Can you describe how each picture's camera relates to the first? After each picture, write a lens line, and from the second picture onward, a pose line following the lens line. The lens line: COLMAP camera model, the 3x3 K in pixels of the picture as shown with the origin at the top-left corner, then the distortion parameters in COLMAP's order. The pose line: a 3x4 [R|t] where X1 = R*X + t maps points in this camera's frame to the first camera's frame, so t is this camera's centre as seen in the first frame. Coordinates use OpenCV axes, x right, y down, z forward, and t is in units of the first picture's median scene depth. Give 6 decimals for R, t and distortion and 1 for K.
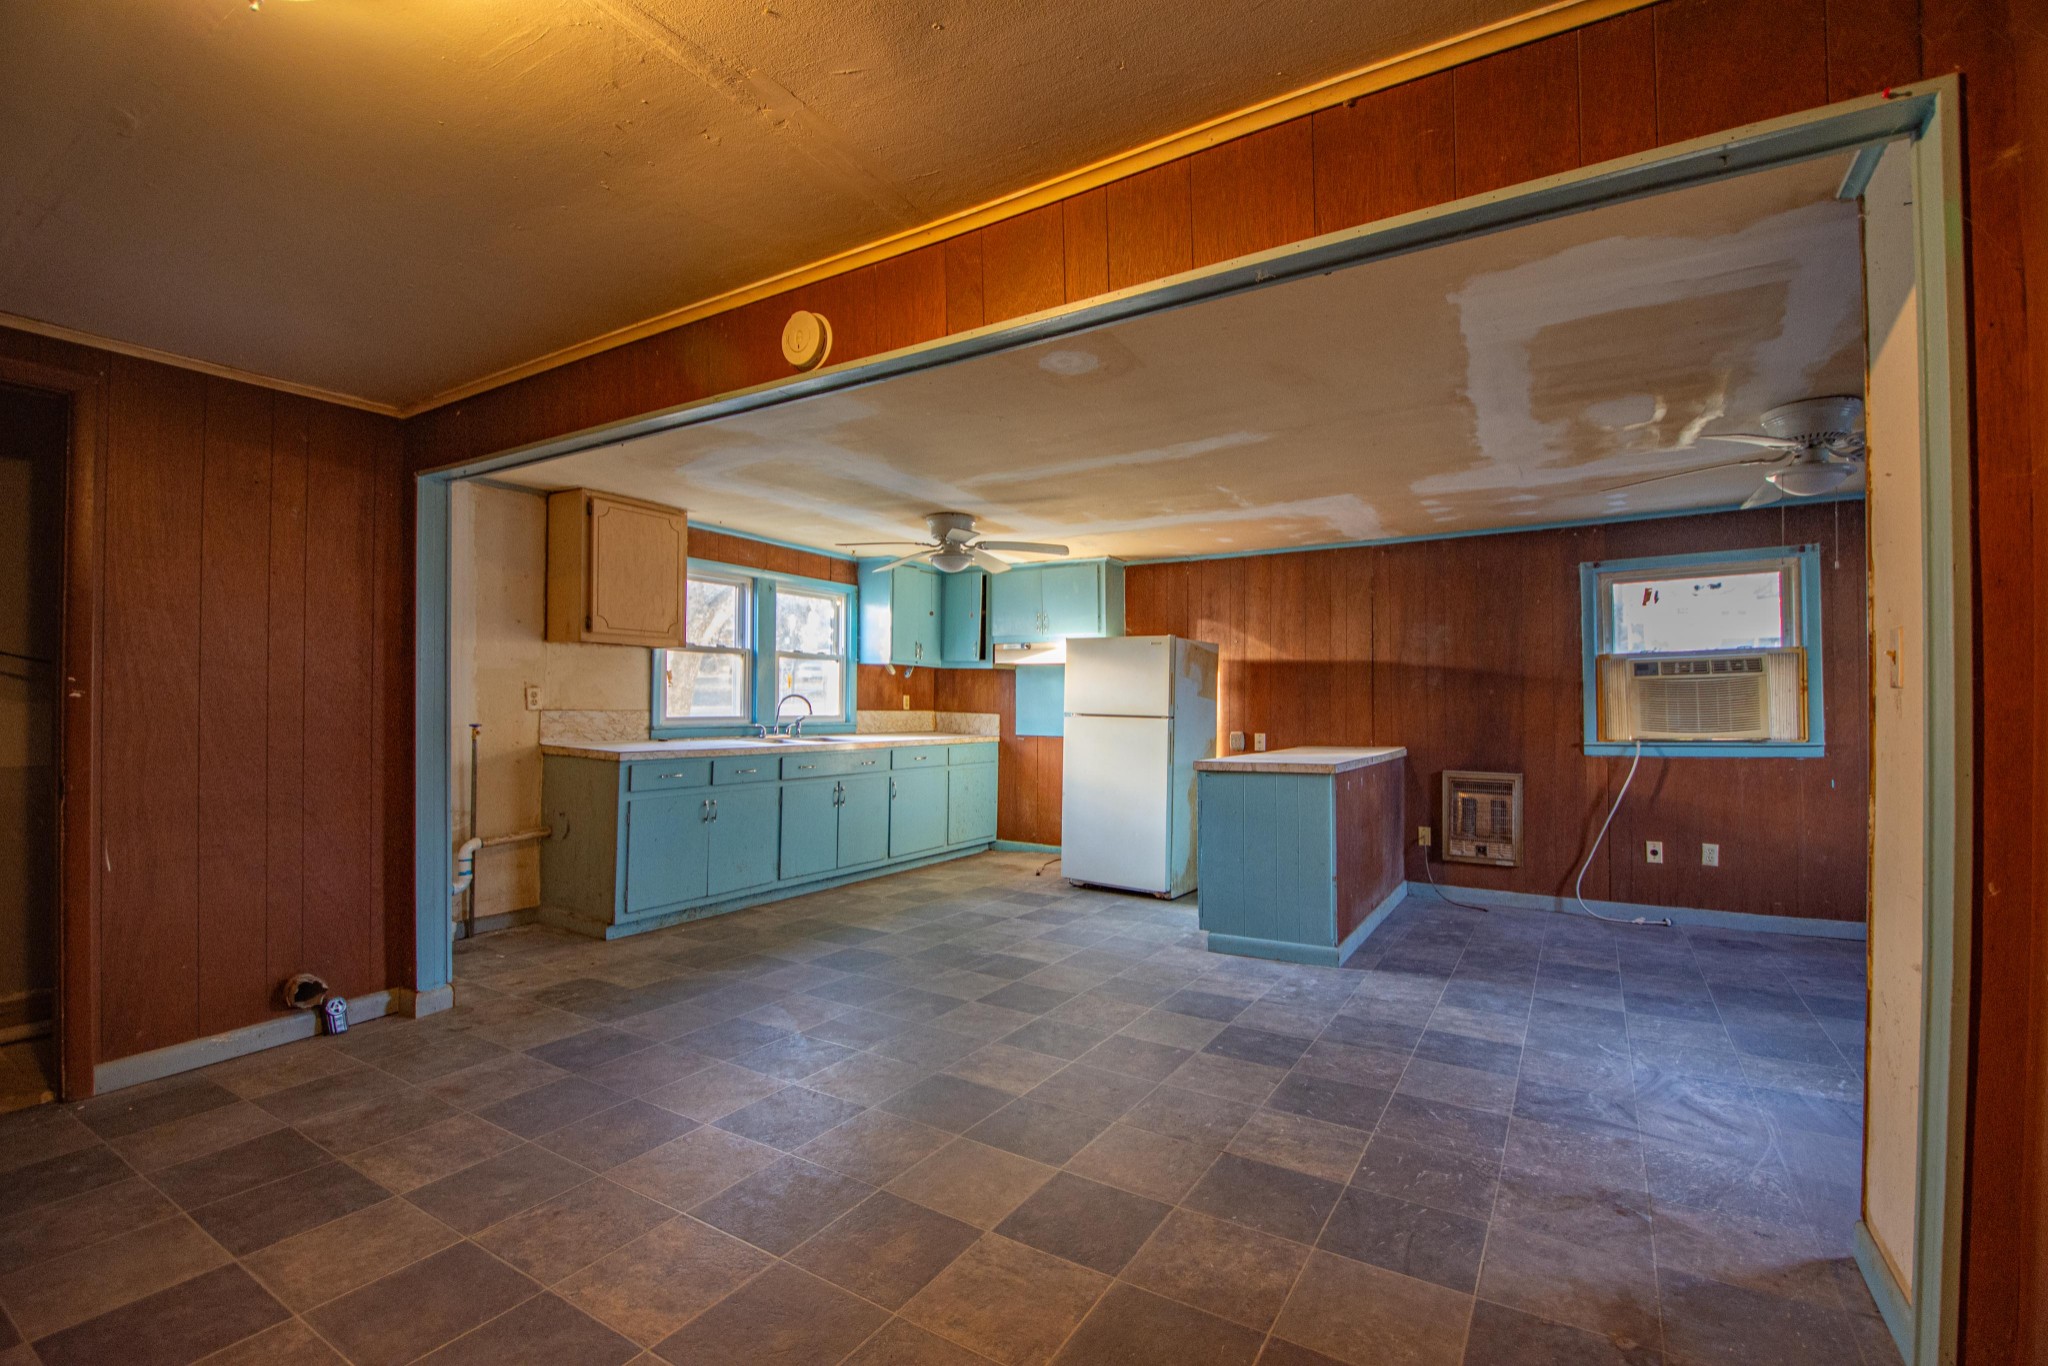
lens RADIAL K [[895.0, 0, 1033.7], [0, 895.0, 696.2], [0, 0, 1]] dist [0.020092, -0.026076]
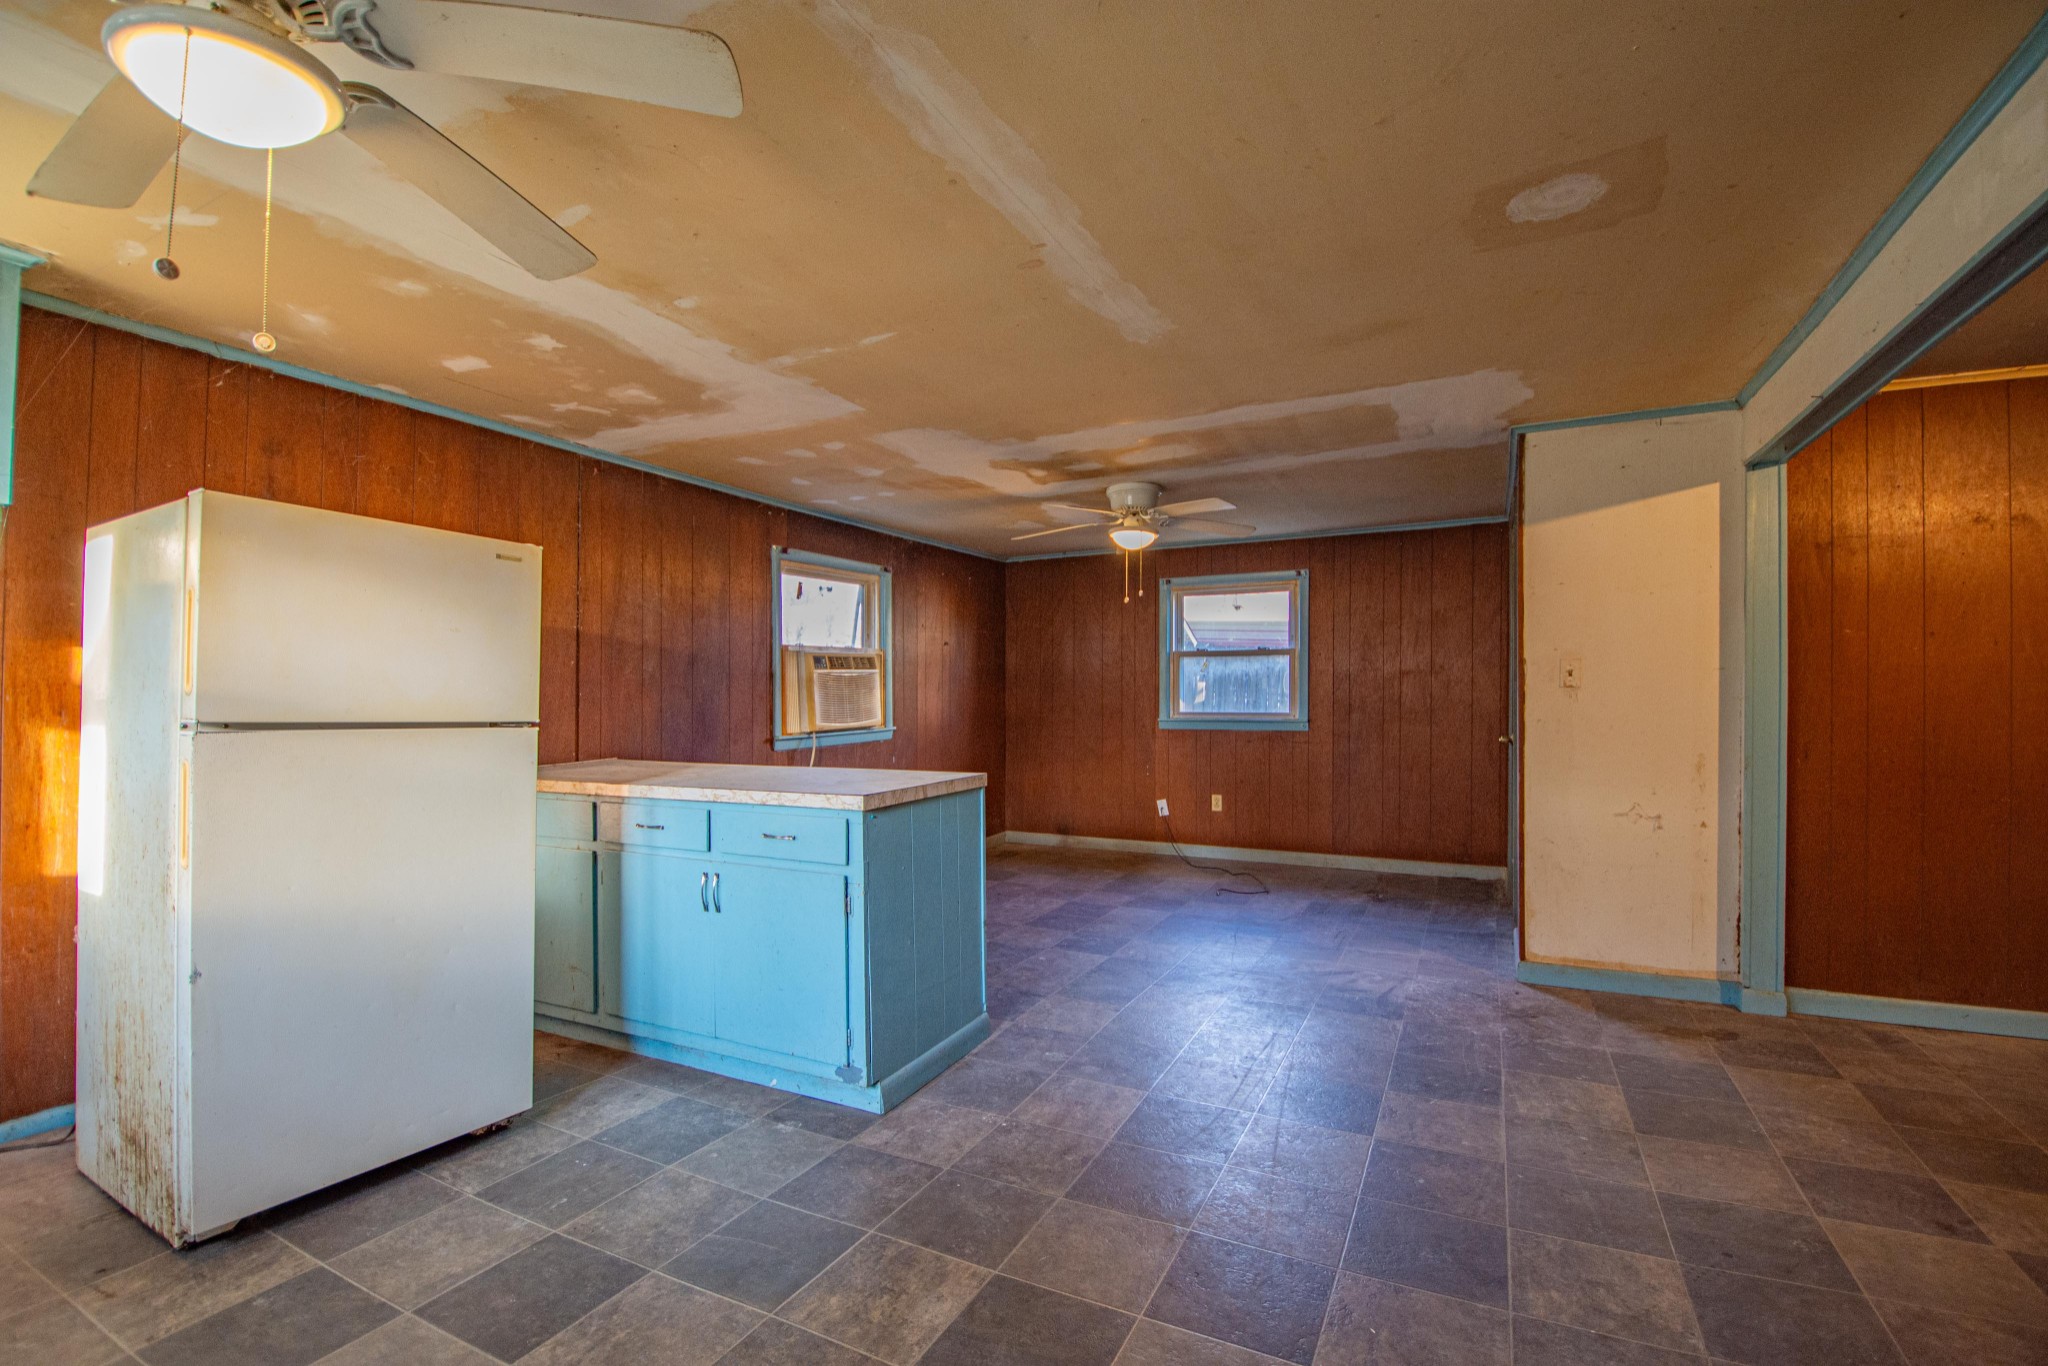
lens RADIAL K [[895.0, 0, 1033.7], [0, 895.0, 696.2], [0, 0, 1]] dist [0.020092, -0.026076]
pose [[-0.083972, 0.001105, 0.996467, -0.350992], [-0.007645, 0.999969, -0.001753, 0.008608], [-0.996439, -0.007765, -0.083961, 0.832698]]
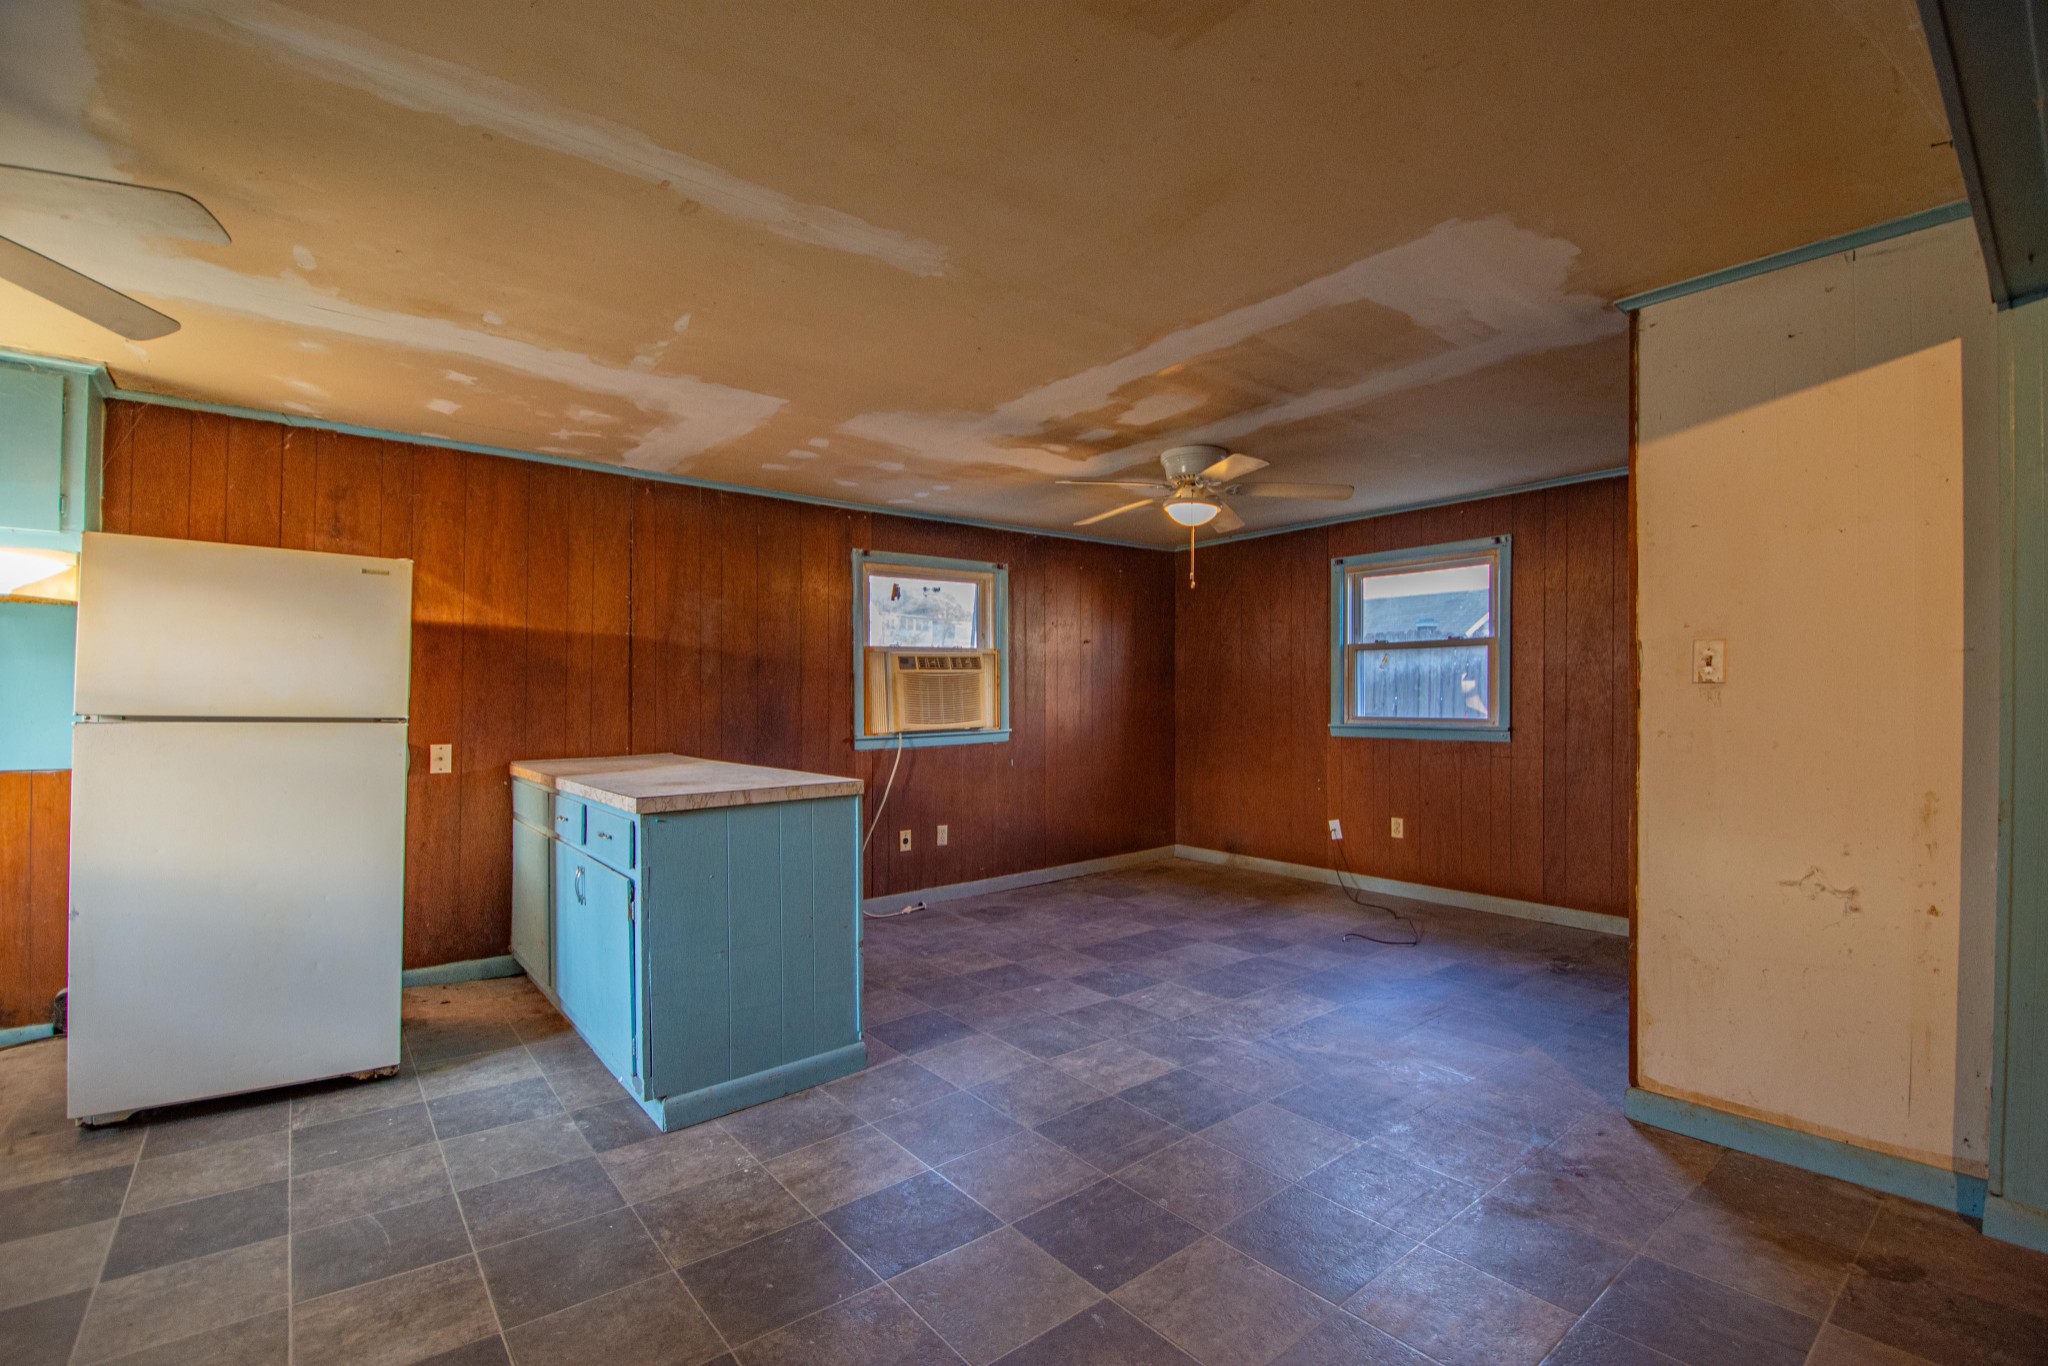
lens RADIAL K [[895.0, 0, 1033.7], [0, 895.0, 696.2], [0, 0, 1]] dist [0.020092, -0.026076]
pose [[0.327100, 0.003819, 0.944982, -0.230745], [-0.009172, 0.999958, -0.000867, 0.007554], [-0.944945, -0.008383, 0.327121, 0.524282]]
